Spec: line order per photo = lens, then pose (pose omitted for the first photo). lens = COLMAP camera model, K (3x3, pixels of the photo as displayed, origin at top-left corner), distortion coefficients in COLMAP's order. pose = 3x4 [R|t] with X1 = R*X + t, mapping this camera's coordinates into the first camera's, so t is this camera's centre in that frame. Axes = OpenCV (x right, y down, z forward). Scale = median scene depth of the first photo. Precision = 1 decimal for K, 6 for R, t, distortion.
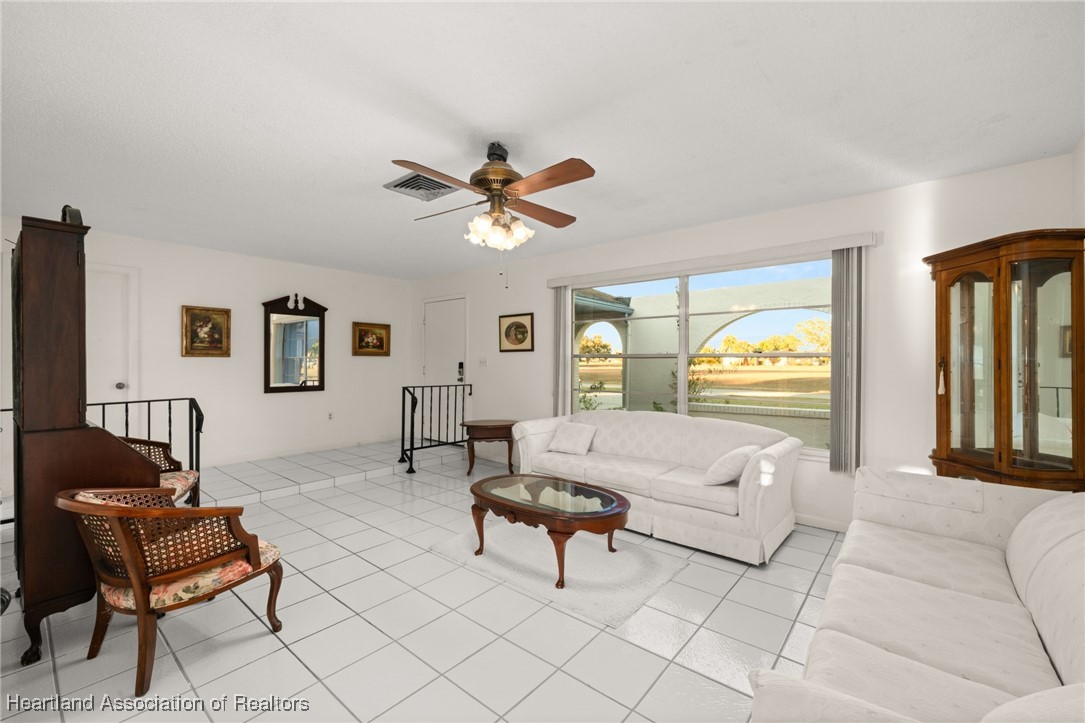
lens RADIAL K [[451.4, 0, 537.6], [0, 451.4, 357.7], [0, 0, 1]] dist [0.000264, -0.001012]
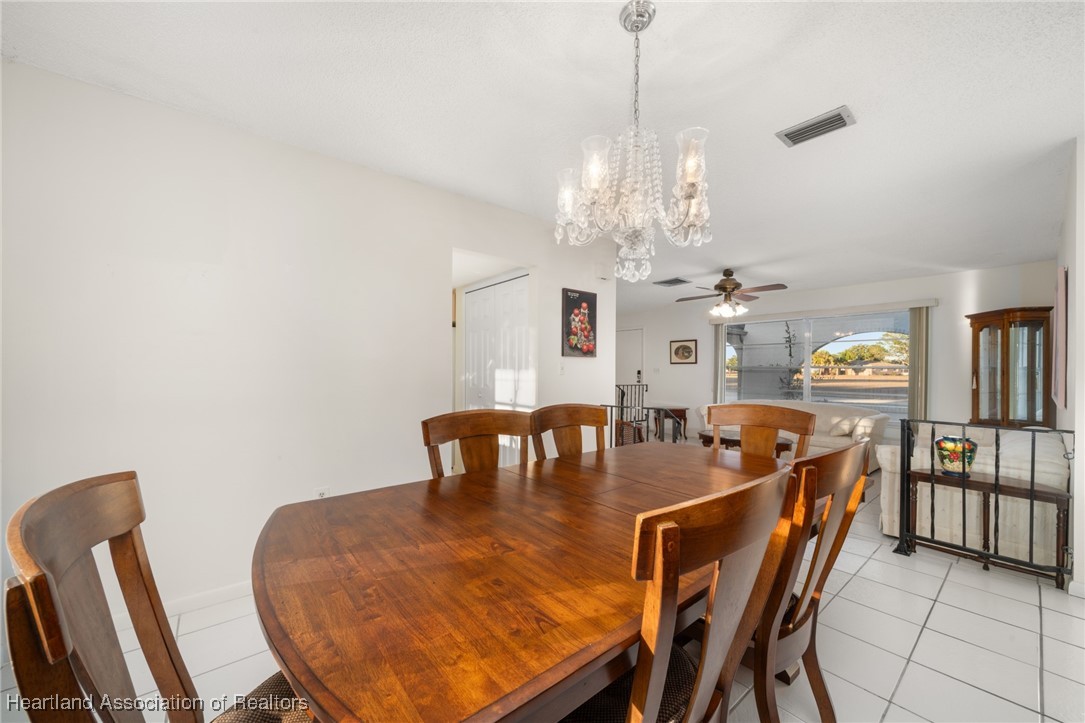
lens RADIAL K [[402.6, 0, 541.2], [0, 402.6, 370.9], [0, 0, 1]] dist [0.000794, 0.000024]
pose [[0.983408, 0.005023, -0.181340, -0.288595], [-0.003060, 0.999934, 0.011103, -0.003102], [0.181384, -0.010364, 0.983358, -0.490210]]
